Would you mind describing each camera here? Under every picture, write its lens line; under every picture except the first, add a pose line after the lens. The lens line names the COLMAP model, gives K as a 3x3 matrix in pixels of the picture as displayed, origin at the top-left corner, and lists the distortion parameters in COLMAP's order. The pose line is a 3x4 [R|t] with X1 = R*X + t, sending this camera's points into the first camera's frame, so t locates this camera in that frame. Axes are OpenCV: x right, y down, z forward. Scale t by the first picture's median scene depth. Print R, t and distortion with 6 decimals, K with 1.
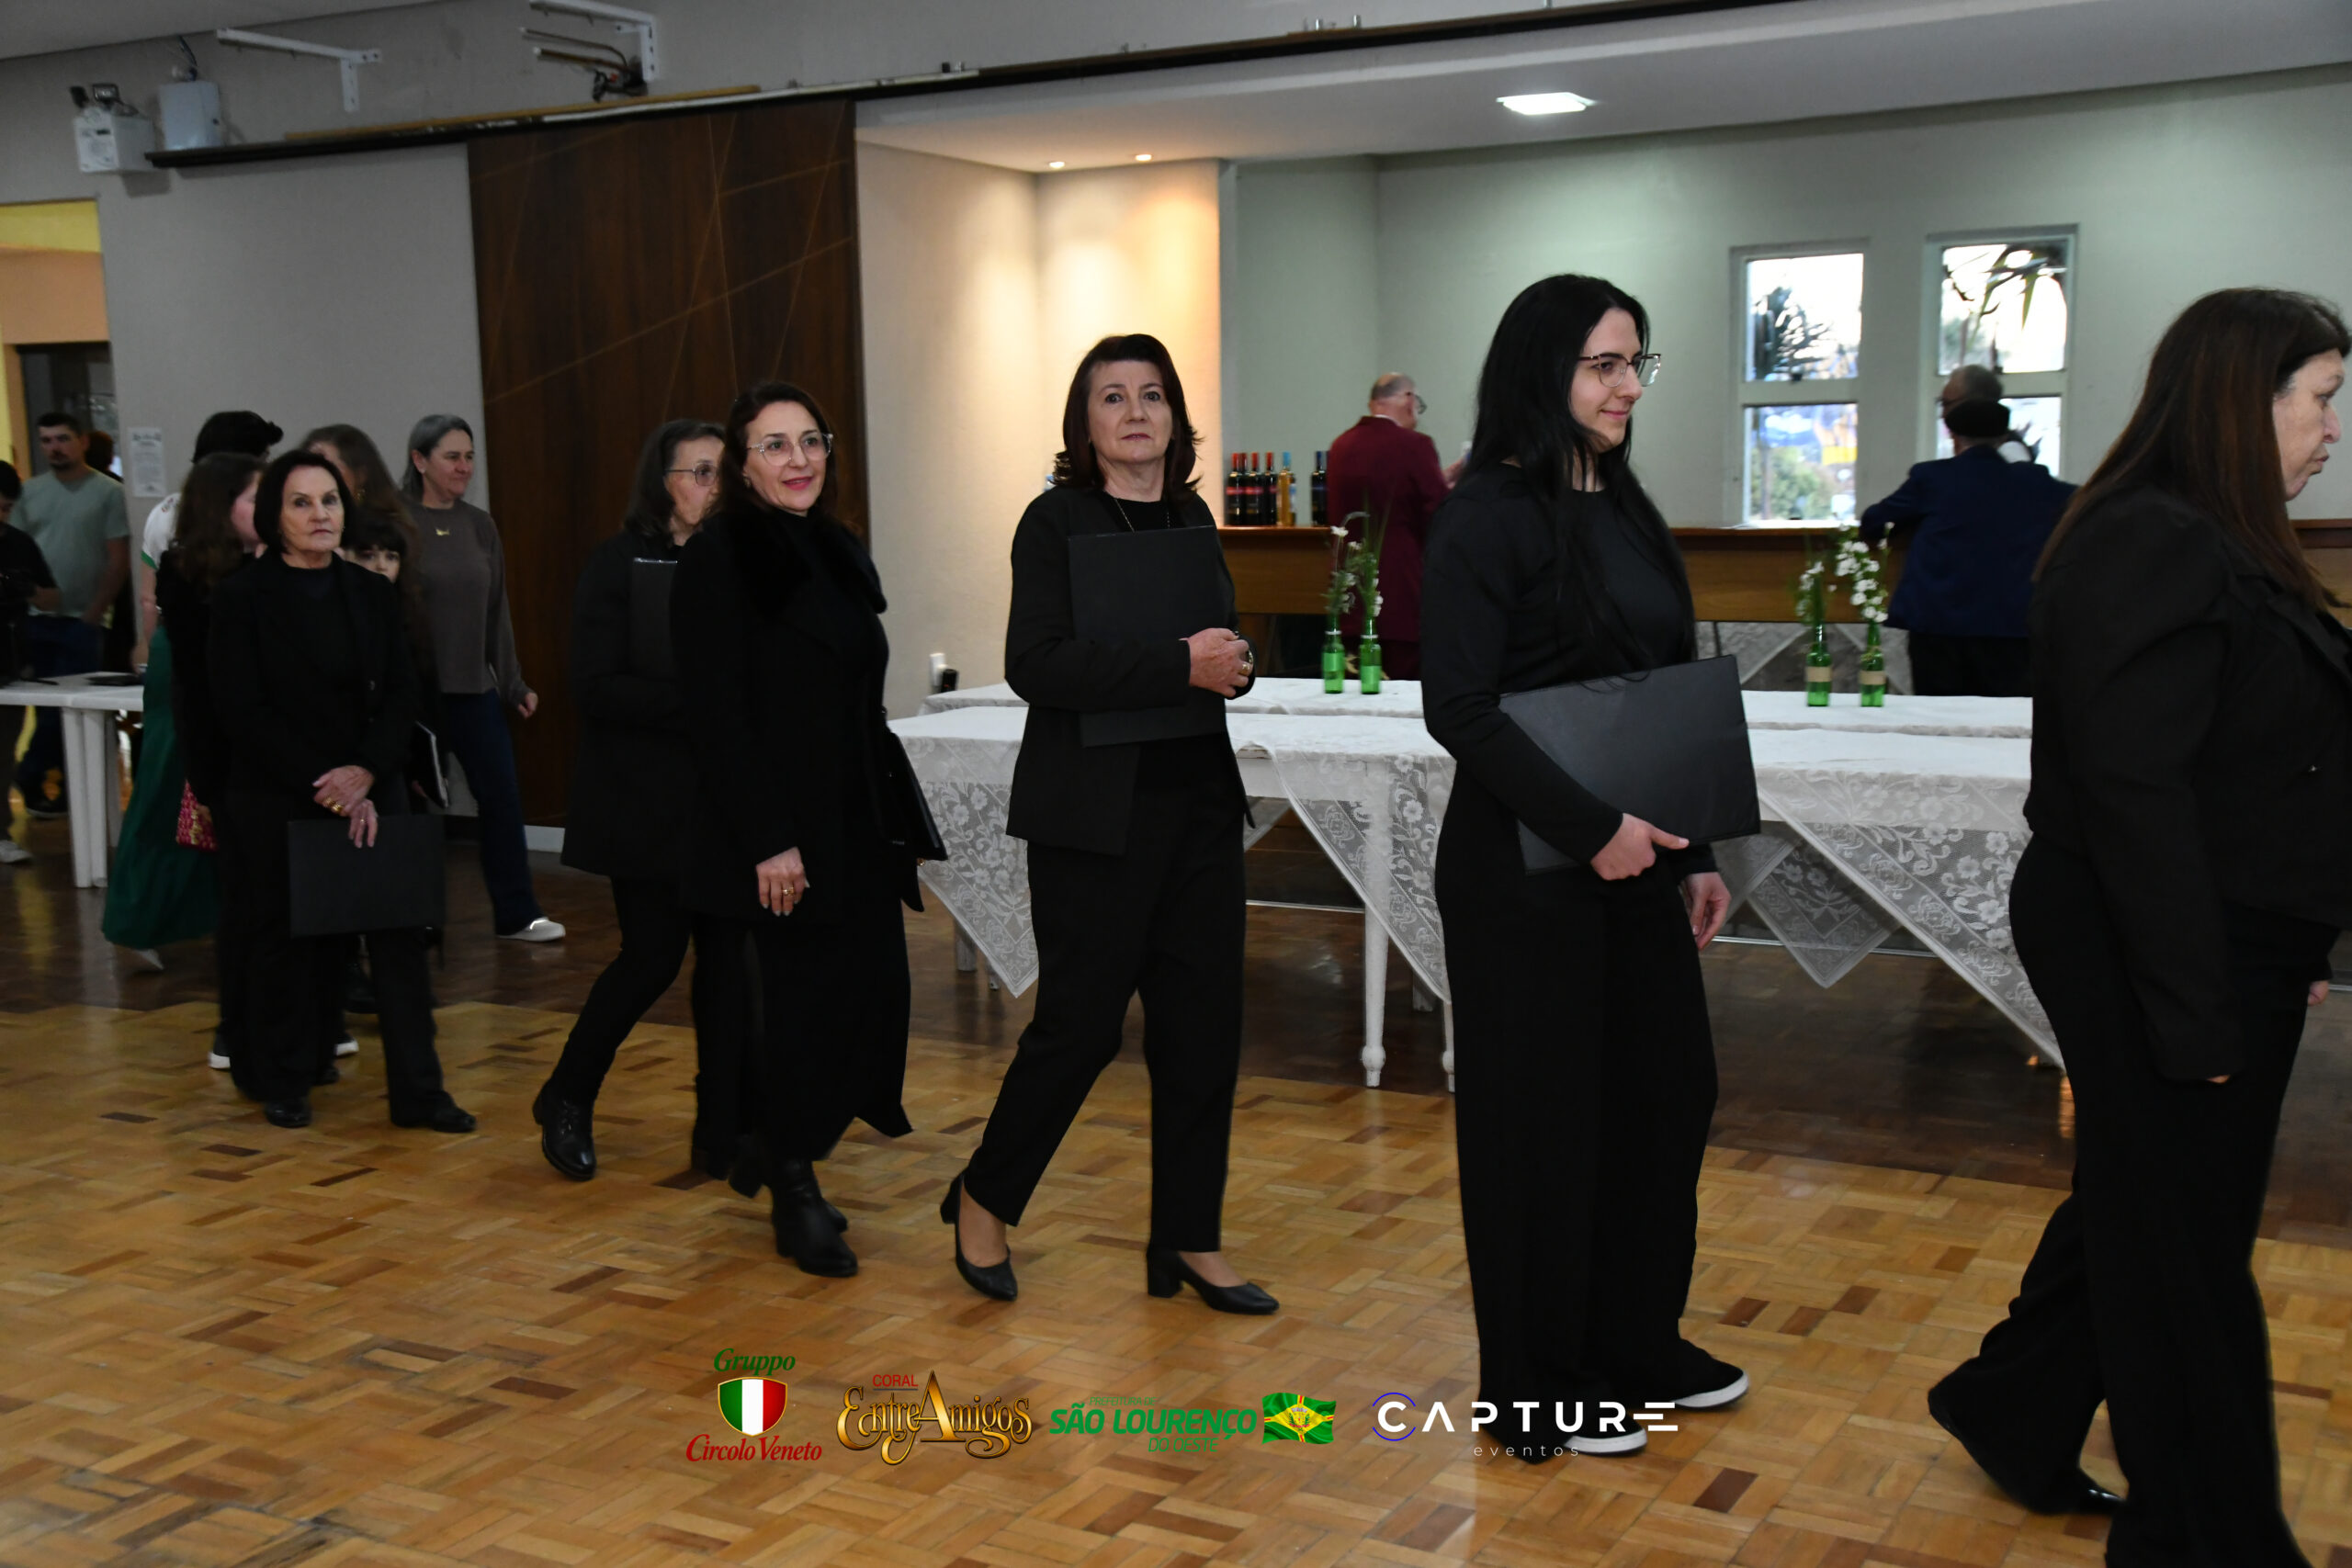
lens RADIAL K [[2605.0, 0, 1179.7], [0, 2605.0, 783.7], [0, 0, 1]] dist [0.127273, 0.000000]
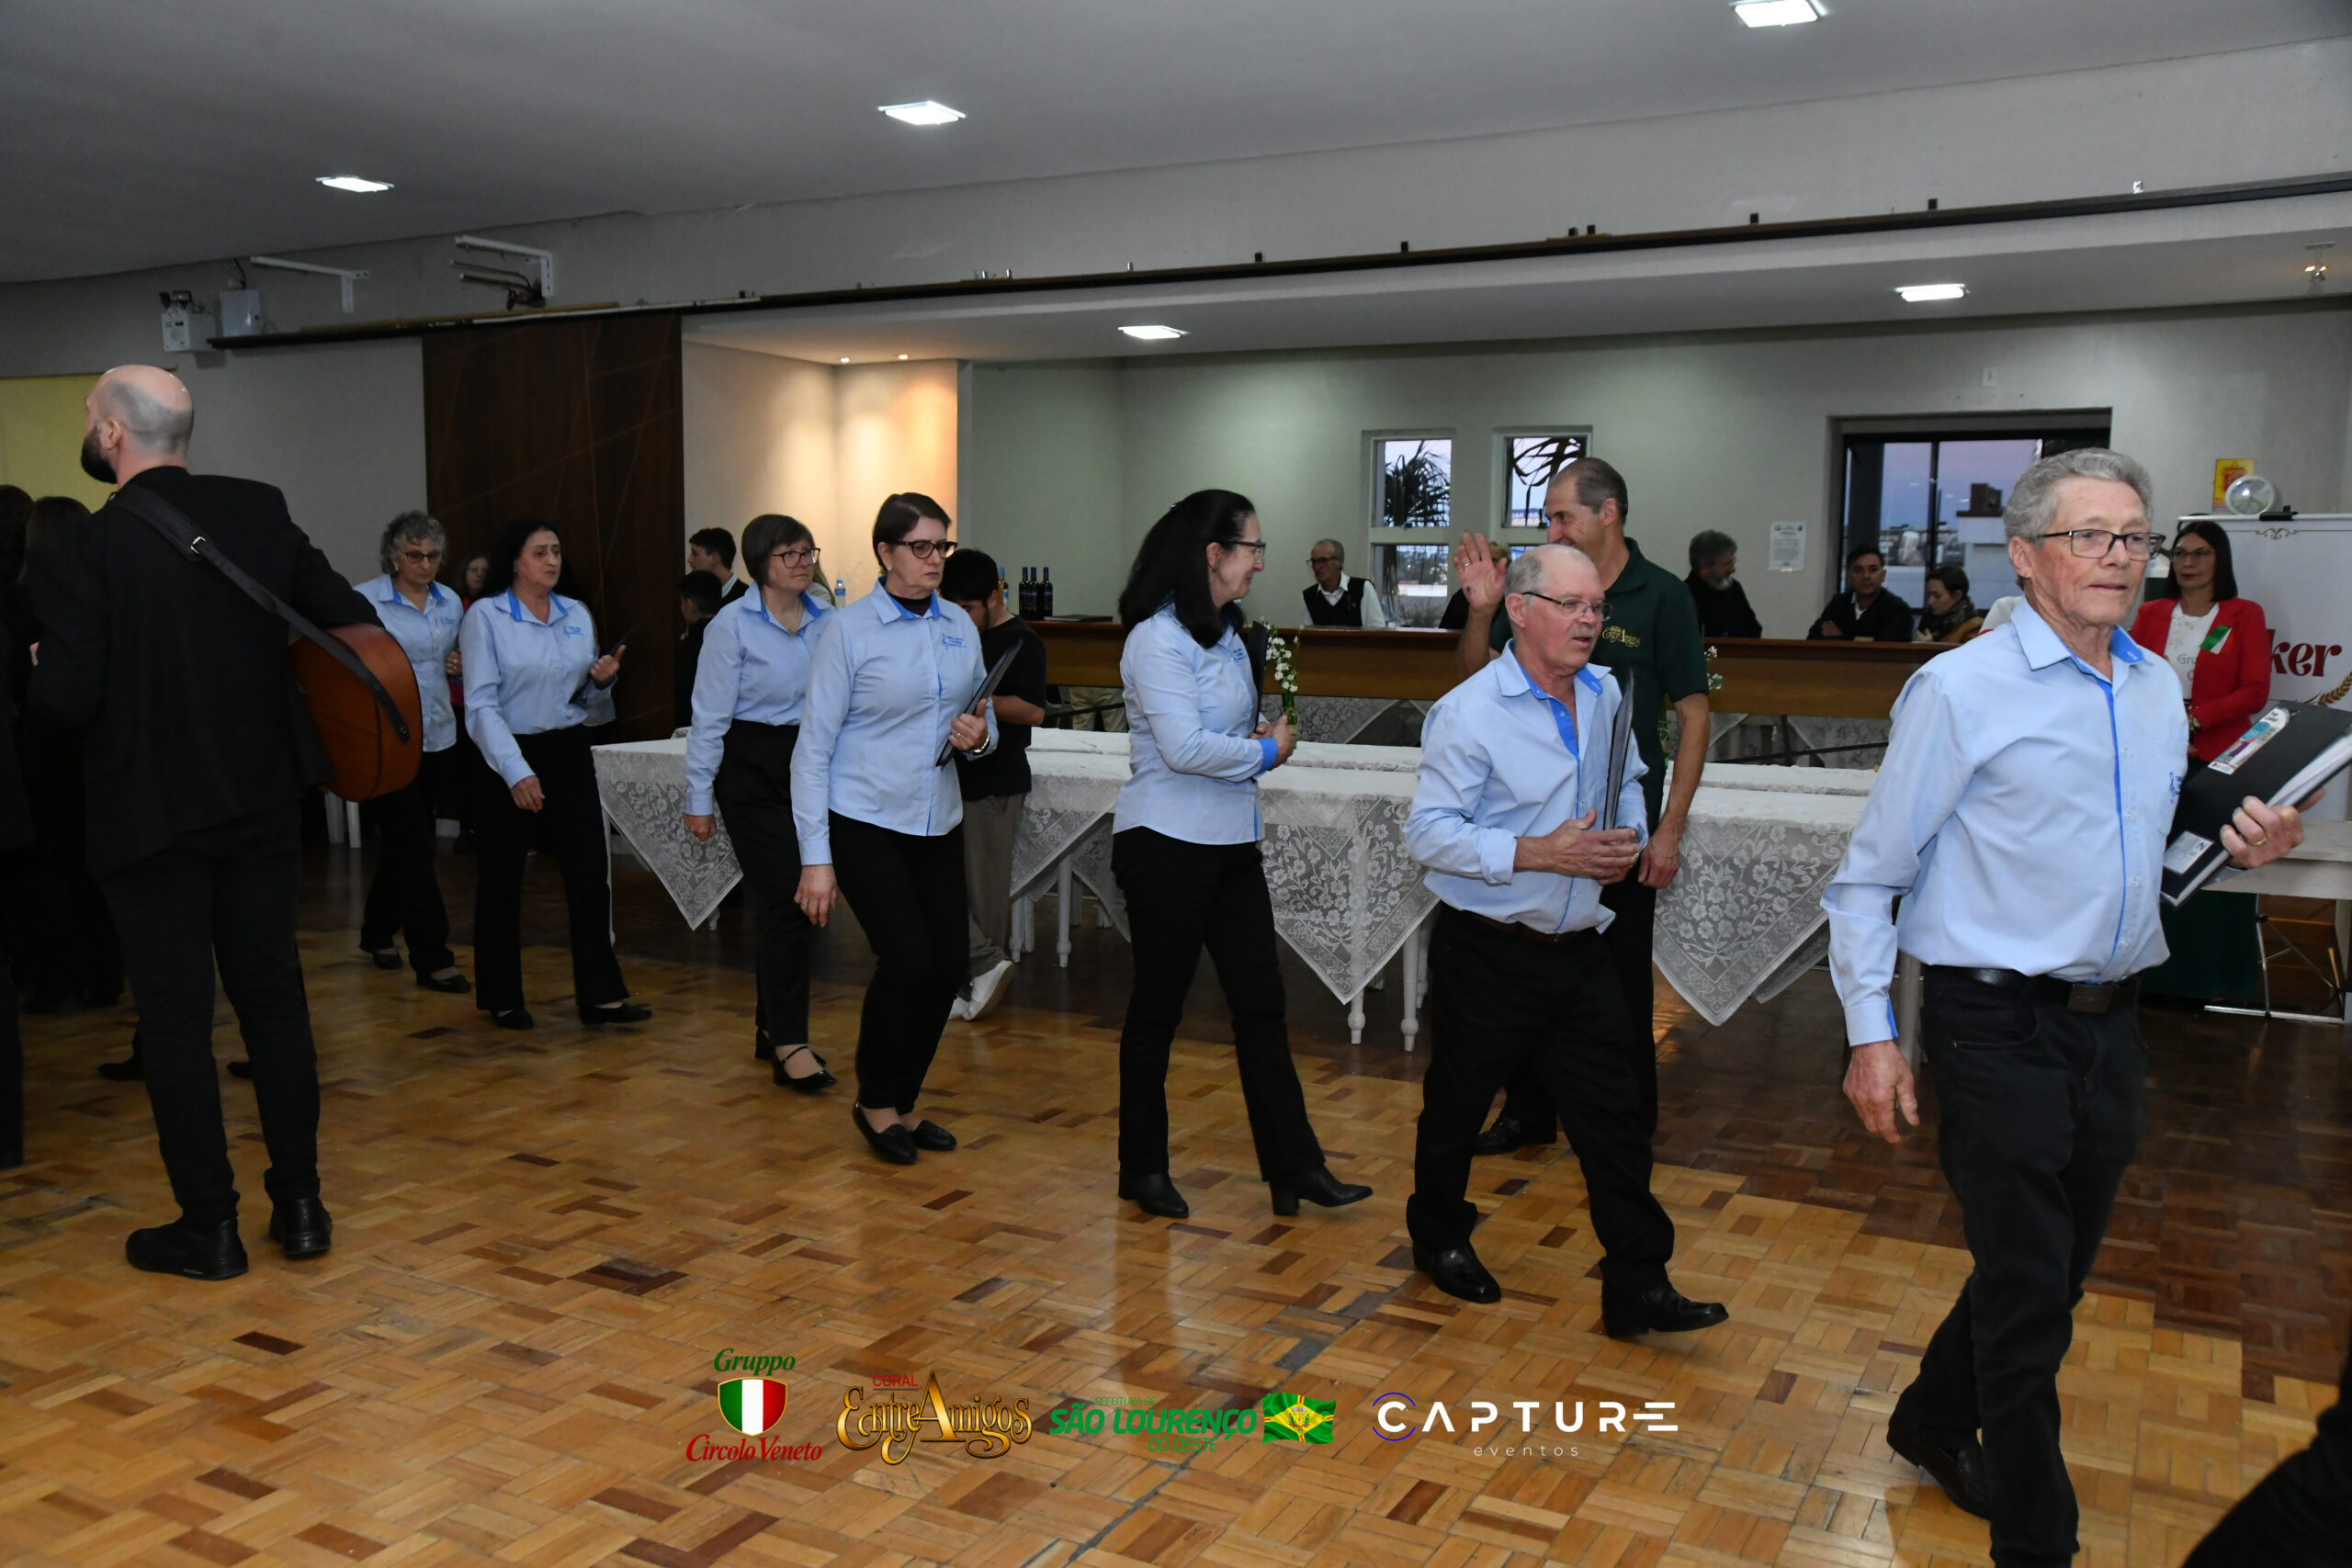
lens RADIAL K [[2062.4, 0, 1166.4], [0, 2062.4, 789.6], [0, 0, 1]] dist [0.001427, 0.049712]
pose [[0.999501, 0.025515, 0.018612, 0.117662], [-0.025162, 0.999503, -0.018987, 0.012083], [-0.019087, 0.018509, 0.999646, -0.112944]]
